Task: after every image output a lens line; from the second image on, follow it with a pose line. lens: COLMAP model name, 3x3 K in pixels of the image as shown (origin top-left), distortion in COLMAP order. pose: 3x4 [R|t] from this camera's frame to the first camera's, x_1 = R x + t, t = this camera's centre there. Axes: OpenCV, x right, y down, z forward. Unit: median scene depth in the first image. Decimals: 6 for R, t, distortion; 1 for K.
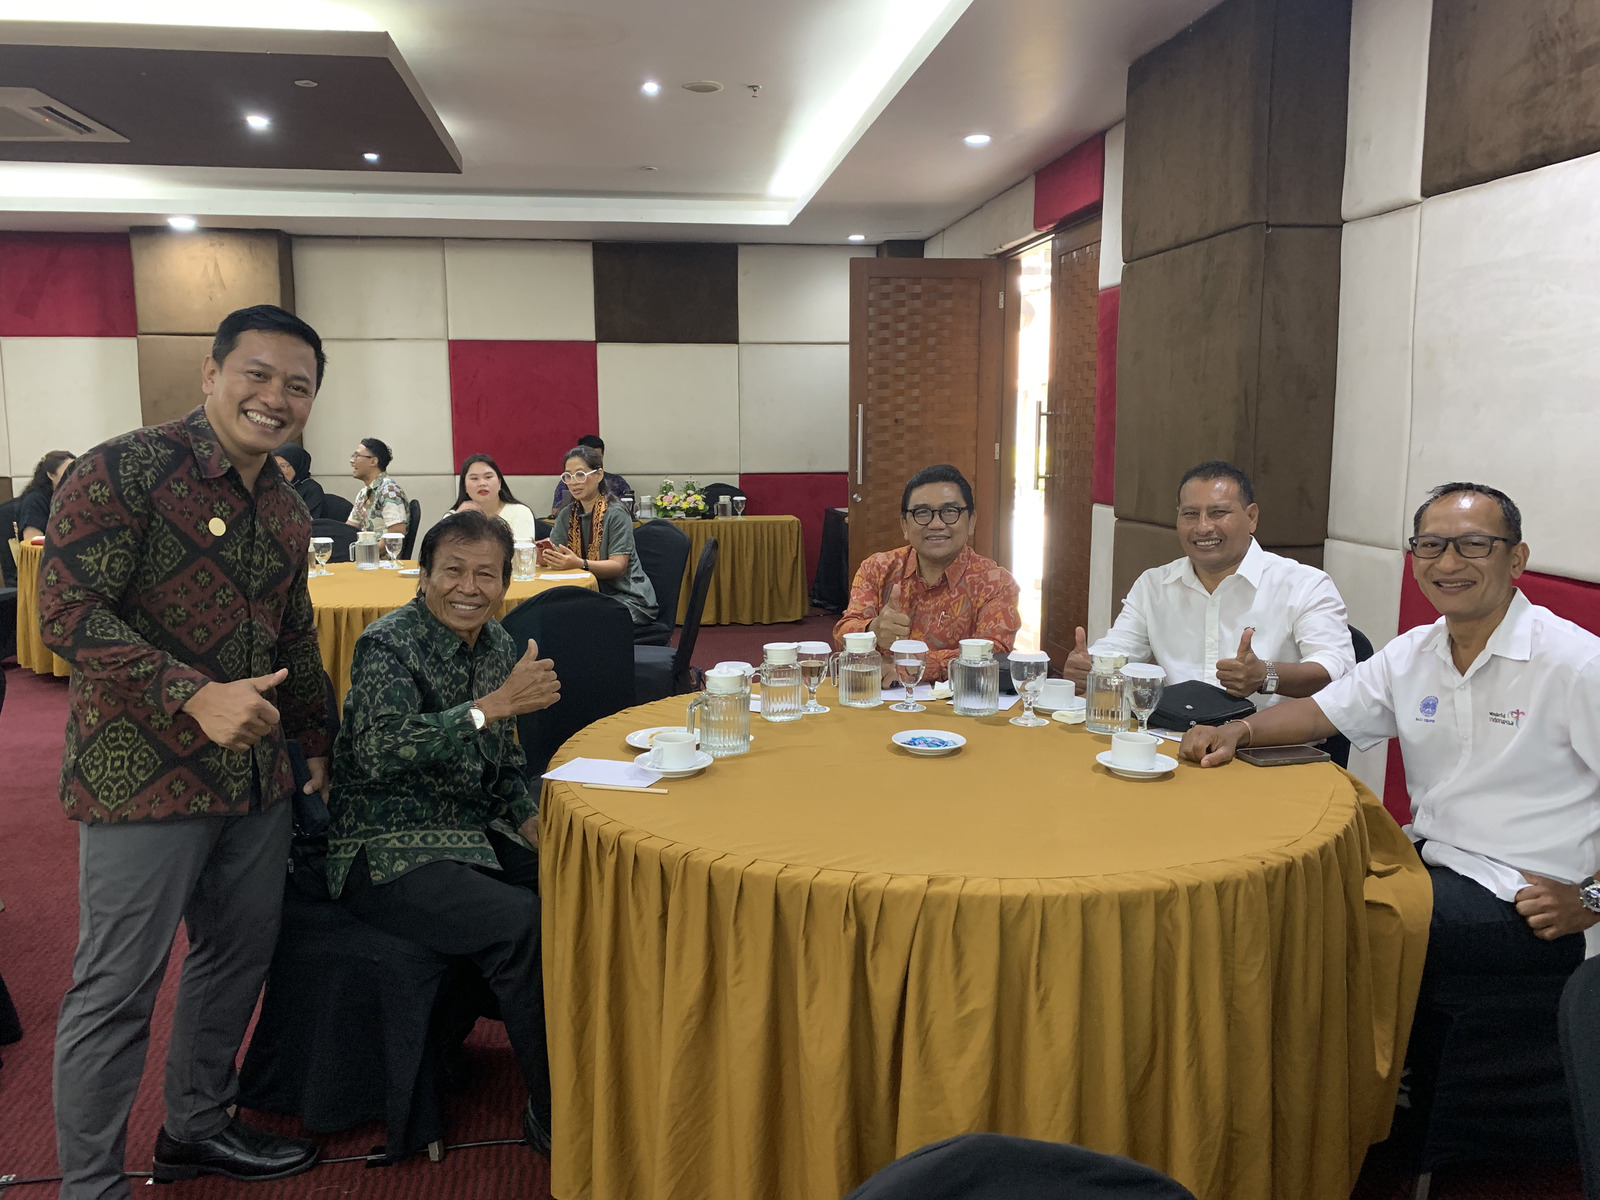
lens RADIAL K [[1228.8, 0, 798.5], [0, 1228.8, 574.6], [0, 0, 1]] dist [0.033609, -0.005450]
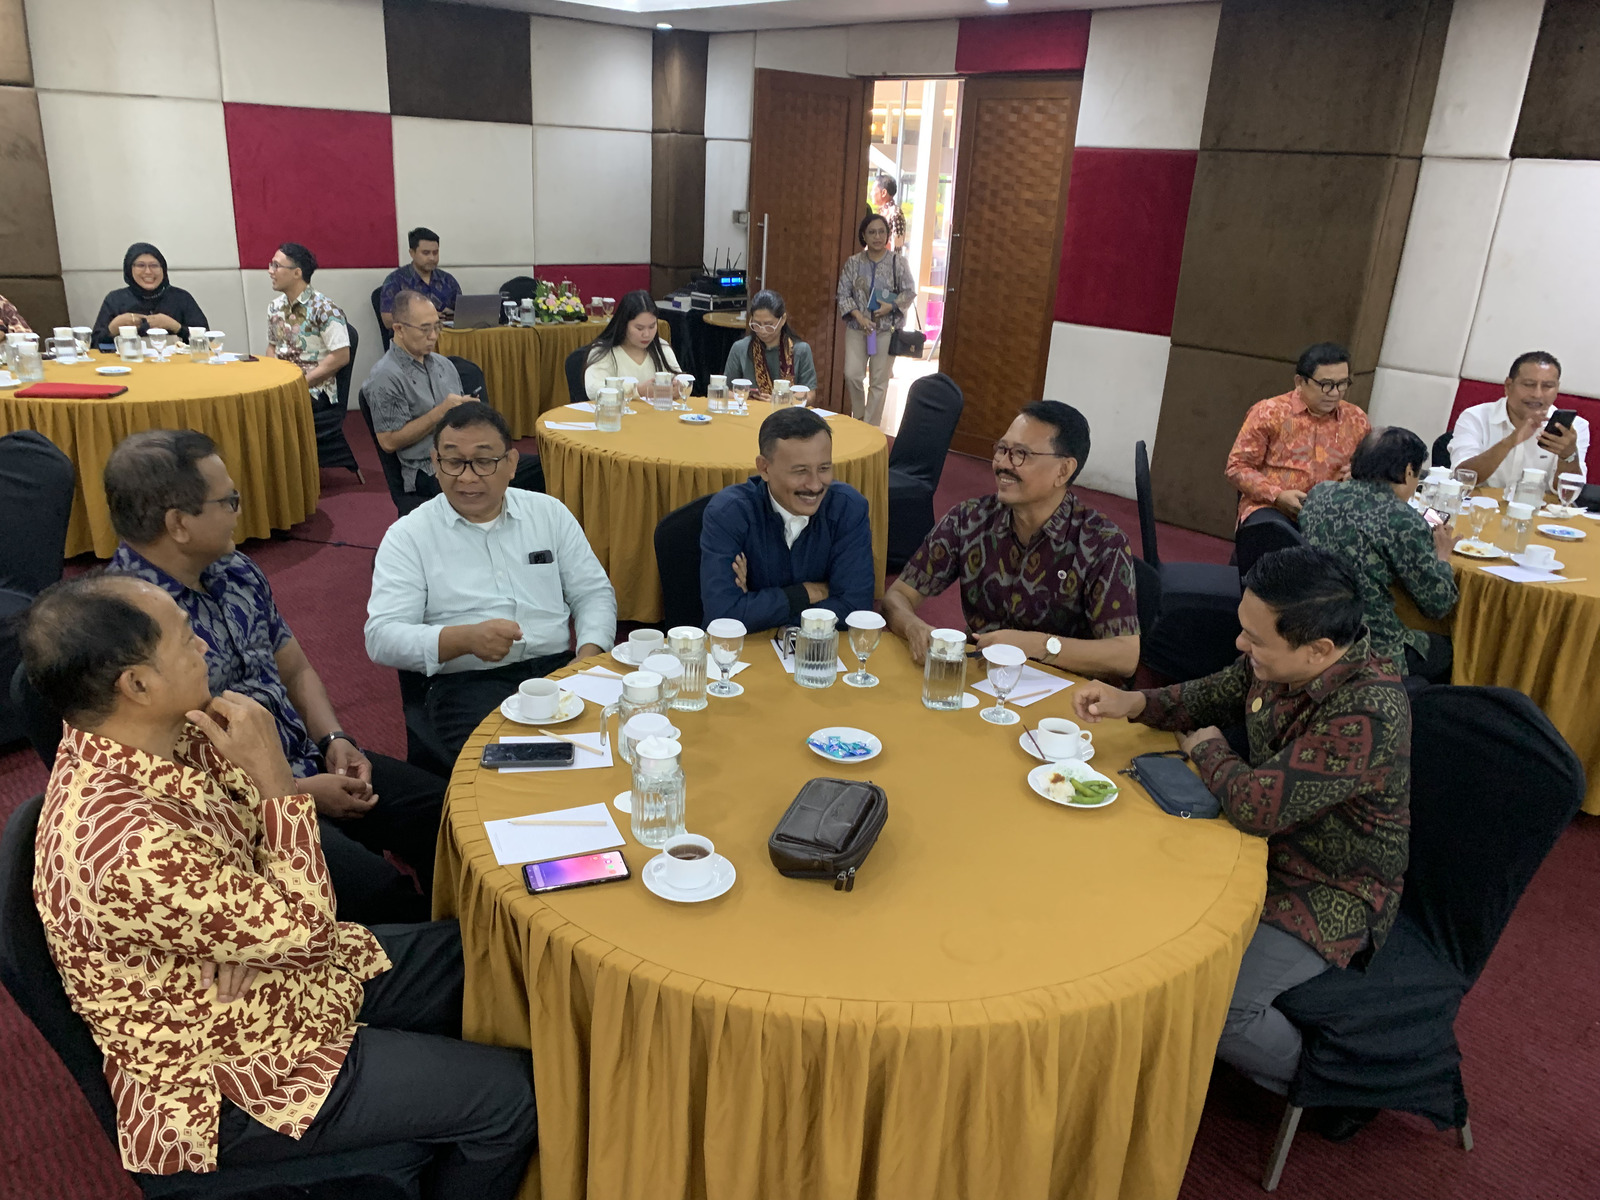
lens RADIAL K [[1228.8, 0, 798.5], [0, 1228.8, 574.6], [0, 0, 1]] dist [0.033609, -0.005450]
pose [[0.819163, -0.144178, 0.555144, -1.099107], [0.019413, 0.974305, 0.224394, -0.141135], [-0.573233, -0.173038, 0.800913, 0.130944]]
